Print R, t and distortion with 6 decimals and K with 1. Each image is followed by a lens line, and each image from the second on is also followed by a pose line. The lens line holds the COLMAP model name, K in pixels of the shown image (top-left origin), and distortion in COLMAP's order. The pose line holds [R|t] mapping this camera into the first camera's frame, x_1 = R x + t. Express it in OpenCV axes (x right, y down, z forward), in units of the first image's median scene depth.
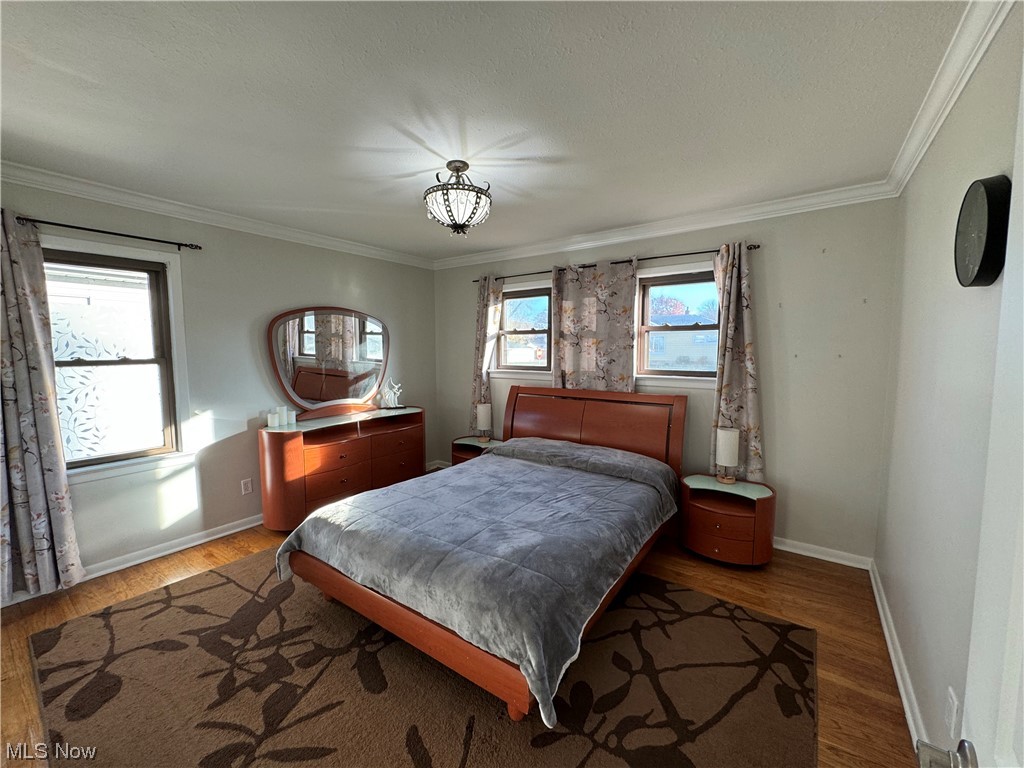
lens RADIAL K [[409.7, 0, 517.0], [0, 409.7, 384.0], [0, 0, 1]] dist [-0.001758, -0.000506]
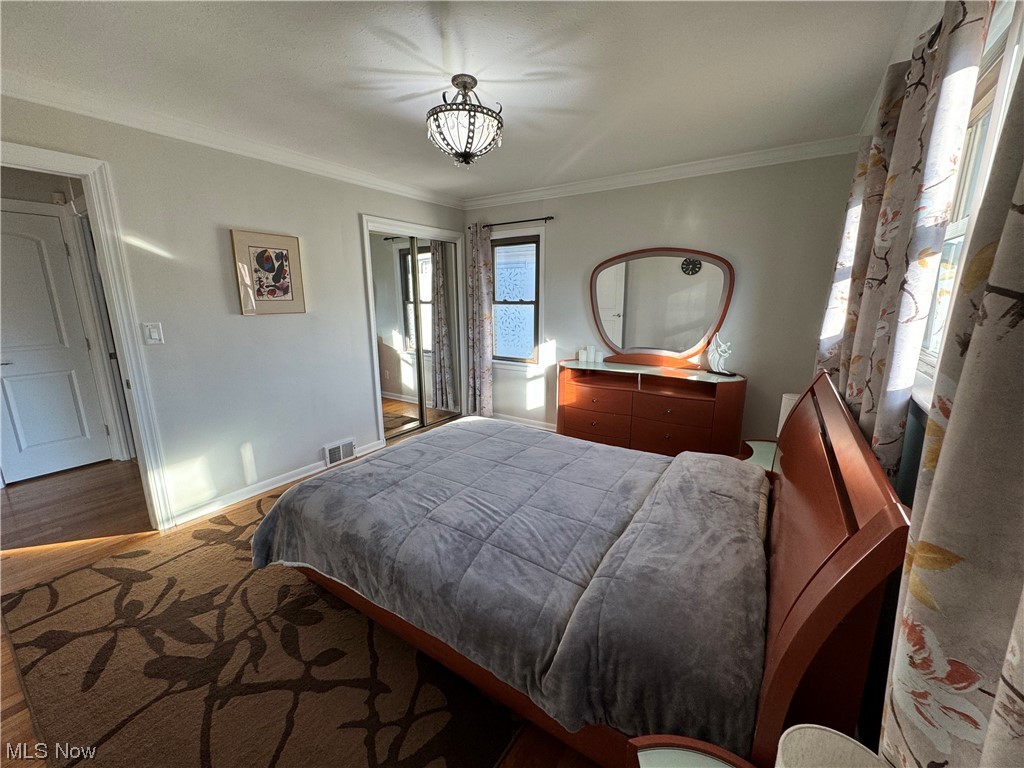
lens RADIAL K [[409.7, 0, 514.9], [0, 409.7, 384.7], [0, 0, 1]] dist [-0.001758, -0.000506]
pose [[0.023361, 0.215604, -0.976201, 0.836699], [-0.084000, 0.973438, 0.212984, -0.096082], [0.996192, 0.077026, 0.040851, 1.103556]]
